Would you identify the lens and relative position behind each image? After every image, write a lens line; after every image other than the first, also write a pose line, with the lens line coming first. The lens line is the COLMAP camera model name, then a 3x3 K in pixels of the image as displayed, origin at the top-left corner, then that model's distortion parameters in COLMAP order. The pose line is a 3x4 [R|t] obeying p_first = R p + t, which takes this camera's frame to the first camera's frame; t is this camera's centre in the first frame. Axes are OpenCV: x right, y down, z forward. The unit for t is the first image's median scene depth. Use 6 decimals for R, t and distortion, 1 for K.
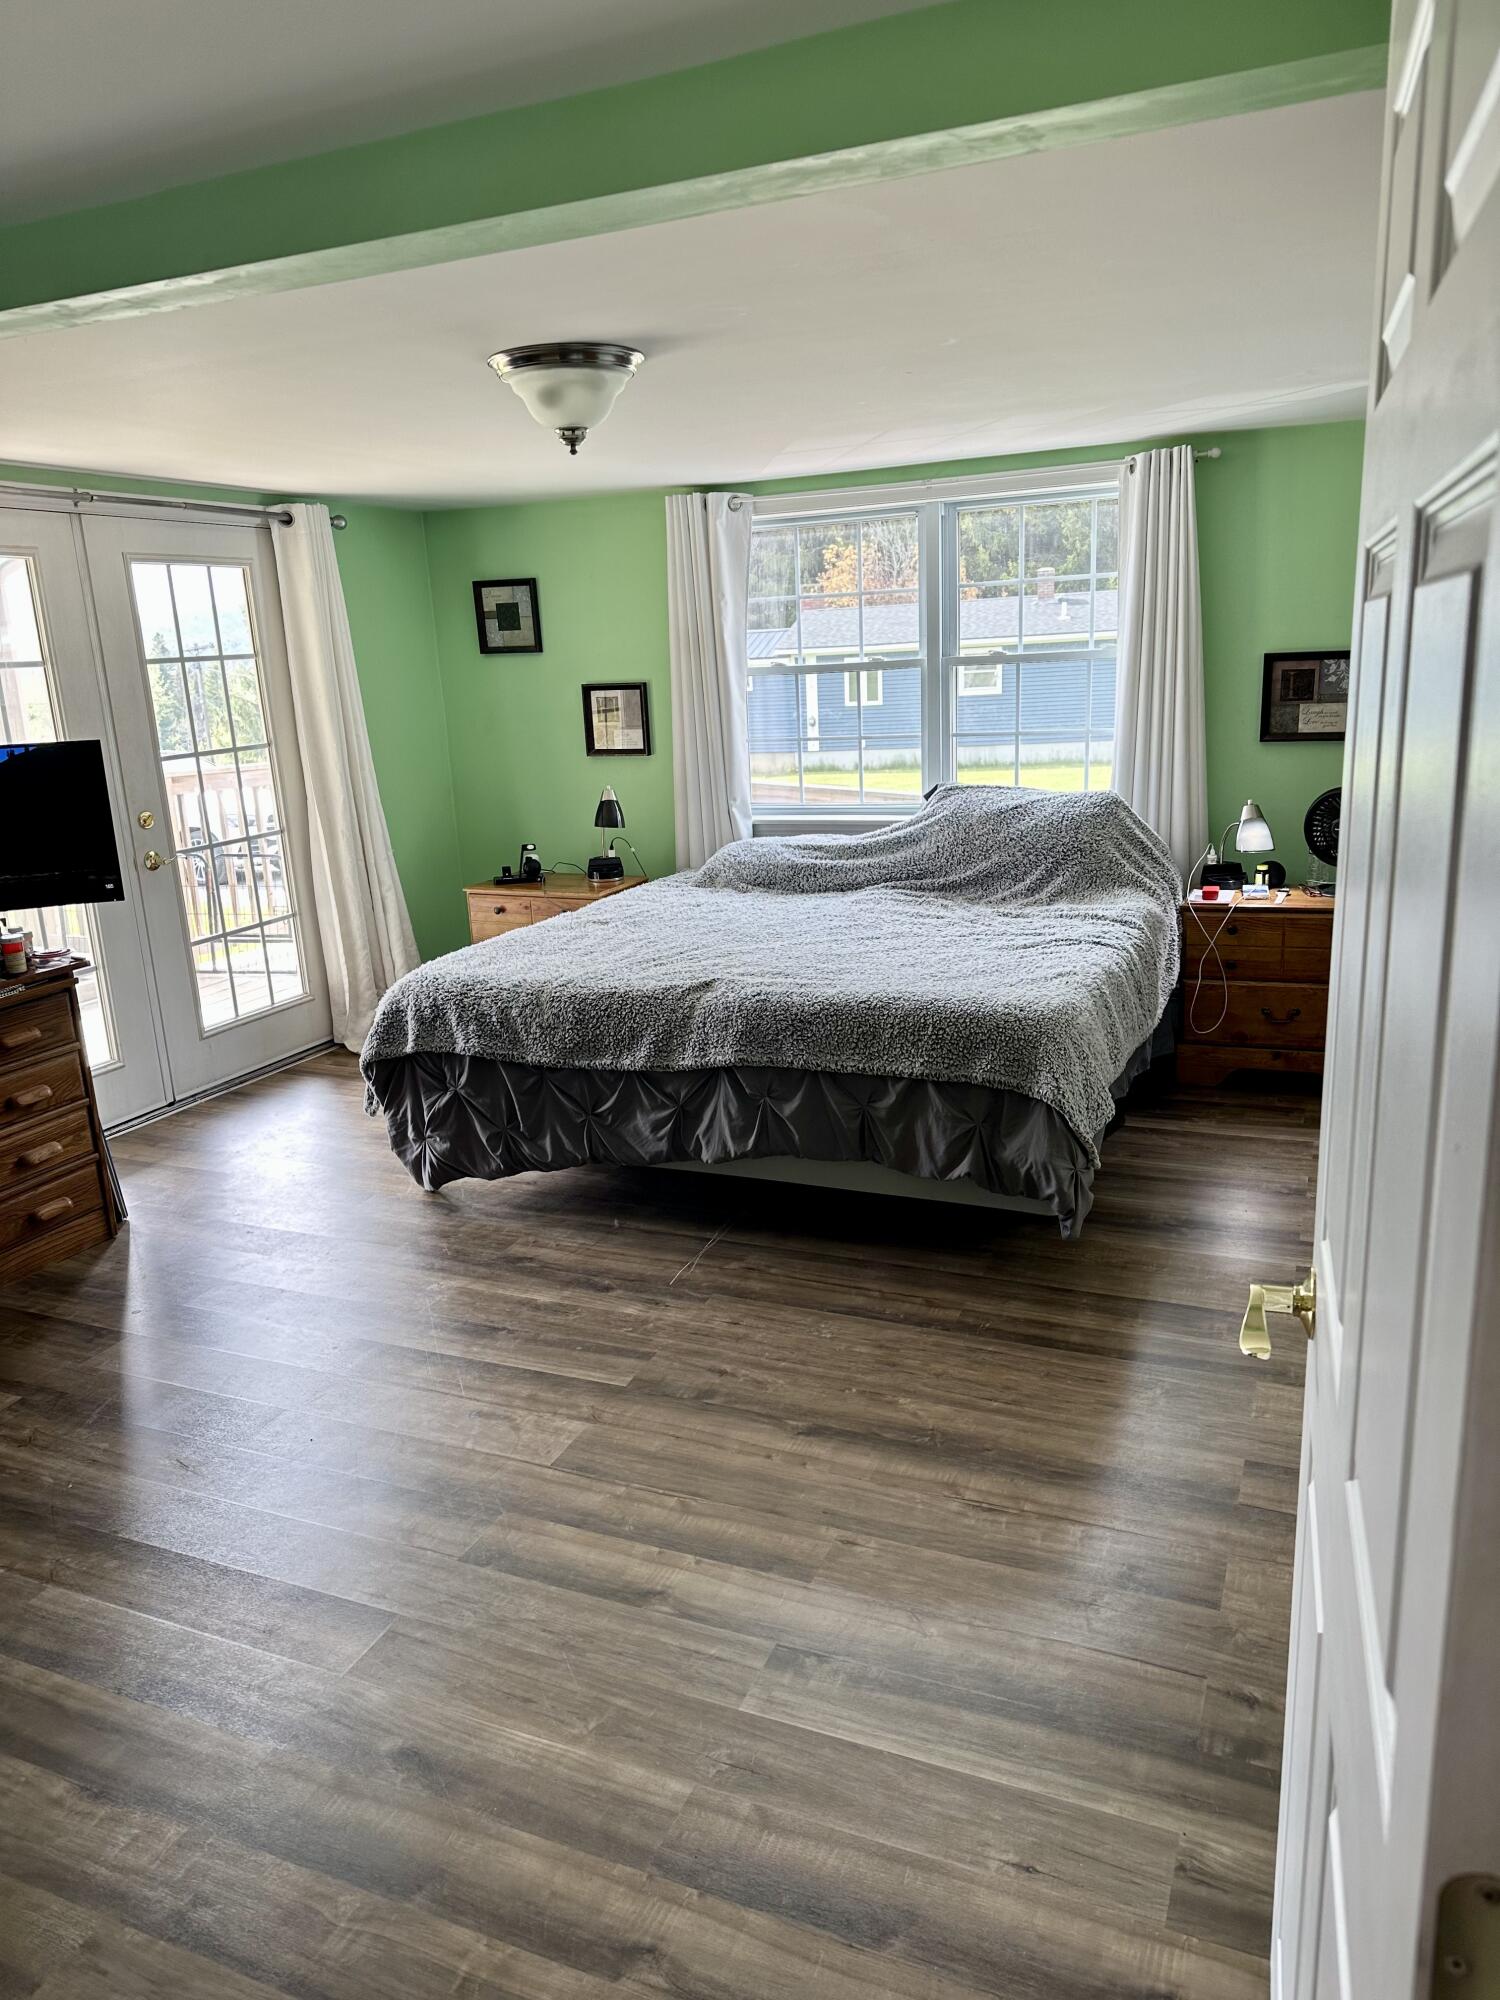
lens RADIAL K [[1396.7, 0, 750.0], [0, 1396.7, 1000.0], [0, 0, 1]] dist [0.090450, -0.092215]
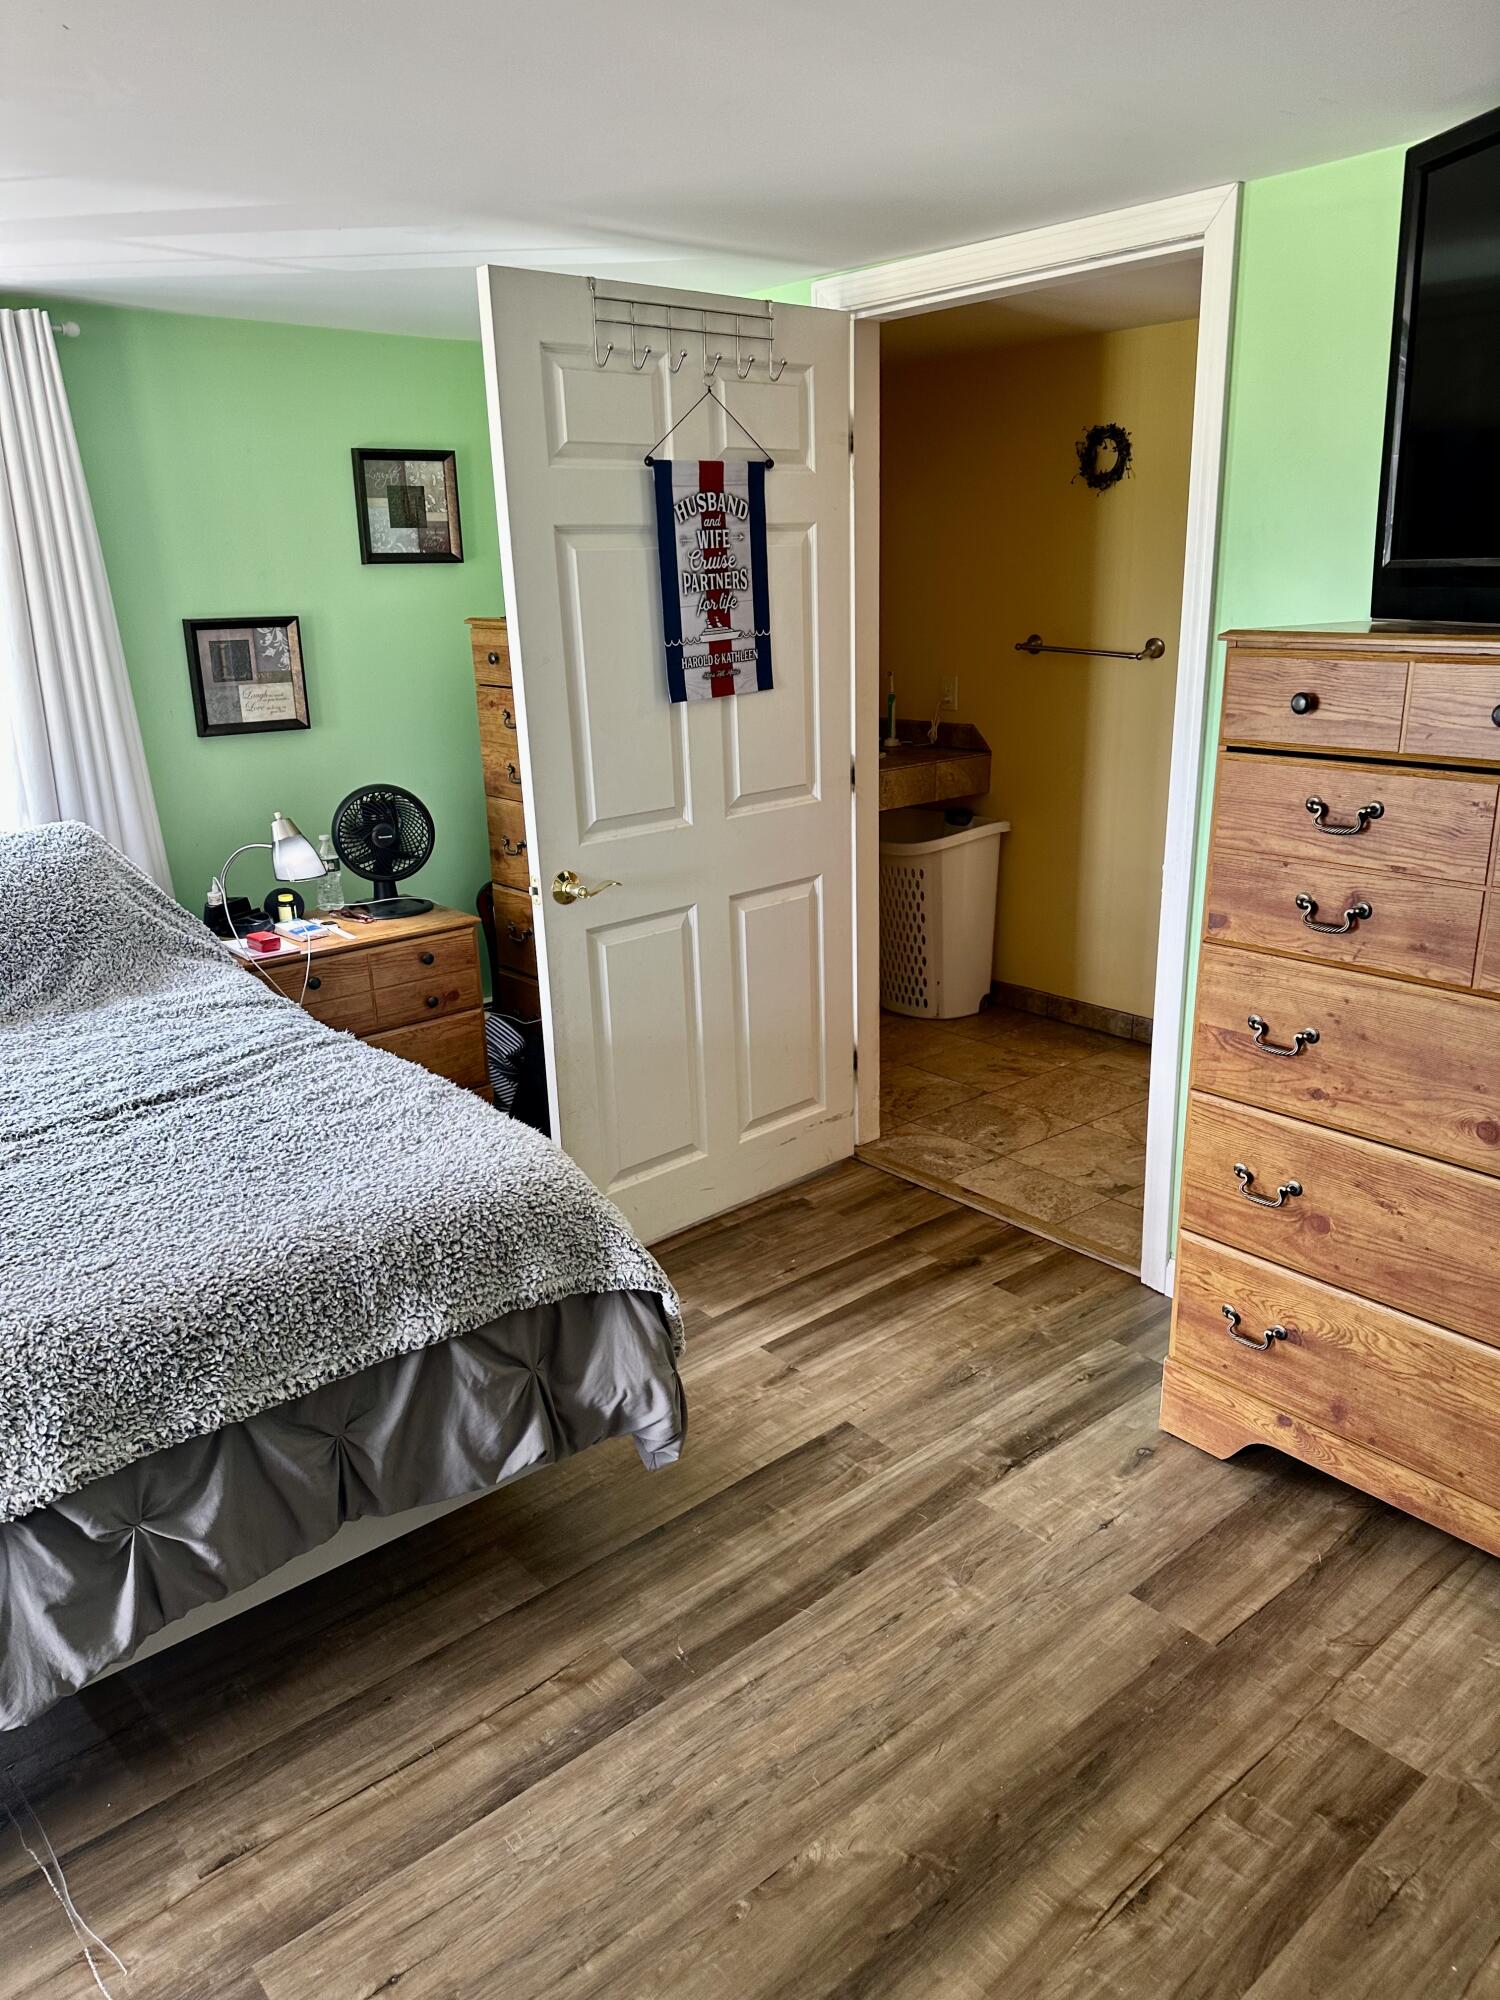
lens RADIAL K [[1396.7, 0, 750.0], [0, 1396.7, 1000.0], [0, 0, 1]] dist [0.090450, -0.092215]
pose [[0.423596, -0.222766, 0.878033, -0.298881], [0.206830, 0.967471, 0.145676, -0.136040], [-0.881923, 0.119895, 0.455892, 0.589427]]
